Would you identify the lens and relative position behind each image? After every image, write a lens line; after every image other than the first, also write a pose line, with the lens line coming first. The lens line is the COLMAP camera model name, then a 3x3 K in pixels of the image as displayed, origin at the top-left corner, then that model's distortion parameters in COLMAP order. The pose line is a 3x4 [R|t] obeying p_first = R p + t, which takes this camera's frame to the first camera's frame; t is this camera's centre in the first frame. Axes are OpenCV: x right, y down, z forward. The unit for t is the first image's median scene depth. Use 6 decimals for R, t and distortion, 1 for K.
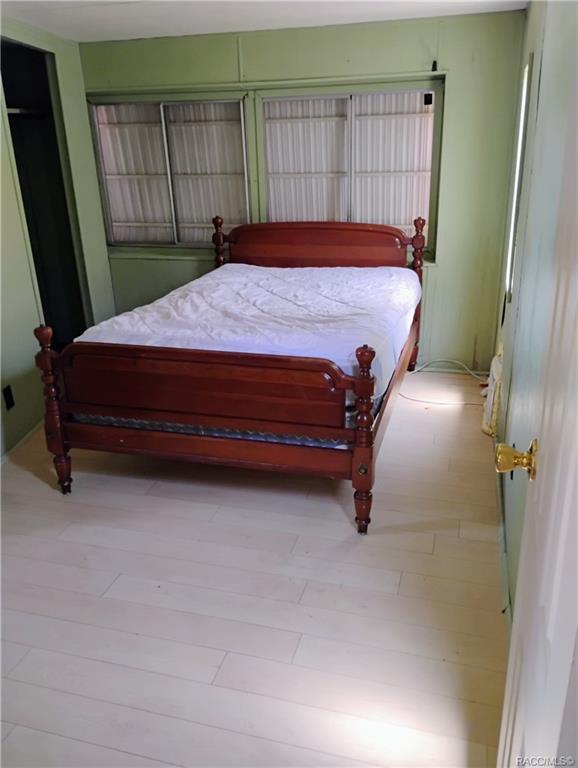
lens RADIAL K [[632.3, 0, 289.0], [0, 632.3, 384.0], [0, 0, 1]] dist [0.059496, -0.089024]
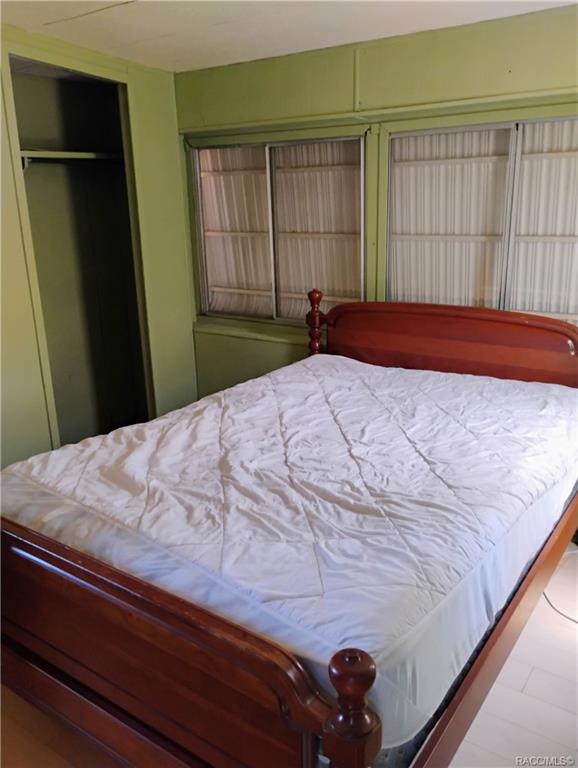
lens RADIAL K [[632.3, 0, 289.0], [0, 632.3, 384.0], [0, 0, 1]] dist [0.059496, -0.089024]
pose [[0.943692, 0.096407, -0.316468, 0.103283], [-0.119167, 0.991441, -0.053324, -0.110432], [0.308618, 0.088034, 0.947103, 0.296164]]
